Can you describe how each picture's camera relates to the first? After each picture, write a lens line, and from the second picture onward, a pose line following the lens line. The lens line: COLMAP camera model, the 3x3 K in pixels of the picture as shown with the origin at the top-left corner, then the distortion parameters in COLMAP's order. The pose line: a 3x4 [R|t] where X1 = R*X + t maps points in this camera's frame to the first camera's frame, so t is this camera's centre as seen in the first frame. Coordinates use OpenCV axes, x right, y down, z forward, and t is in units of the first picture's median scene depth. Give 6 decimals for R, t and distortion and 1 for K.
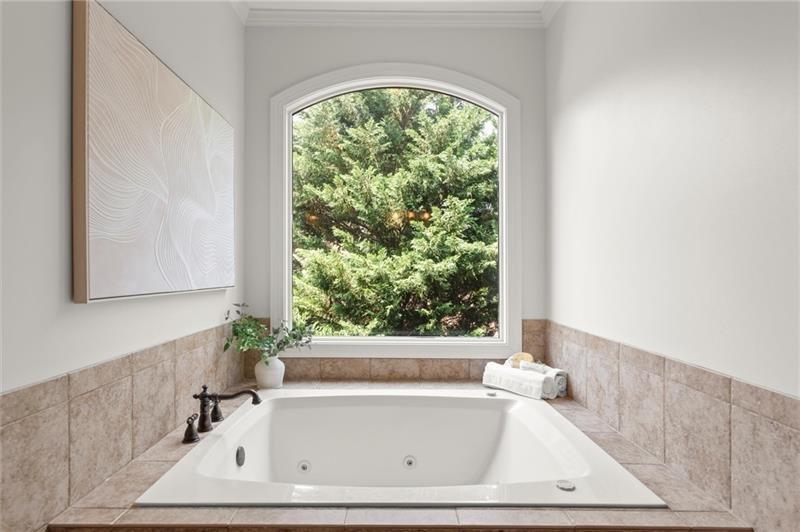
lens RADIAL K [[446.5, 0, 400.0], [0, 446.5, 266.0], [0, 0, 1]] dist [0.002847, -0.000442]
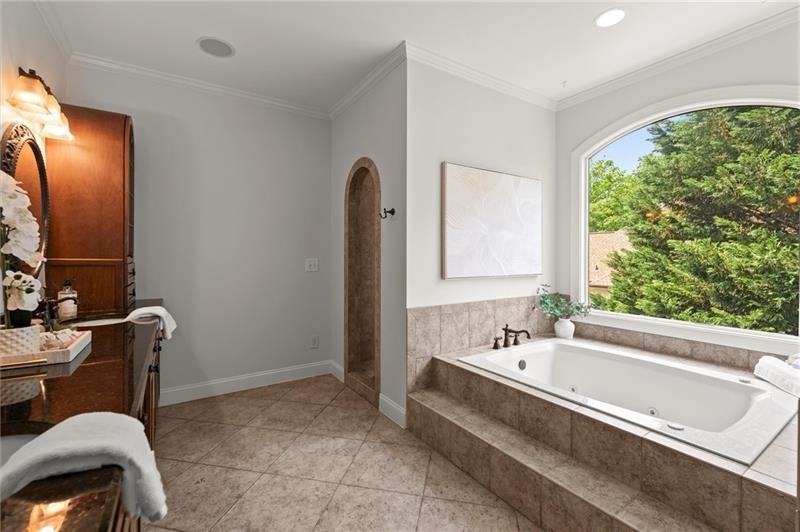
lens RADIAL K [[342.2, 0, 401.4], [0, 342.2, 256.5], [0, 0, 1]] dist [0.000346, -0.000341]
pose [[0.564515, 0.000203, -0.825423, 0.381057], [0.008643, 0.999944, 0.006157, -0.031963], [0.825378, -0.010610, 0.564481, -0.165286]]
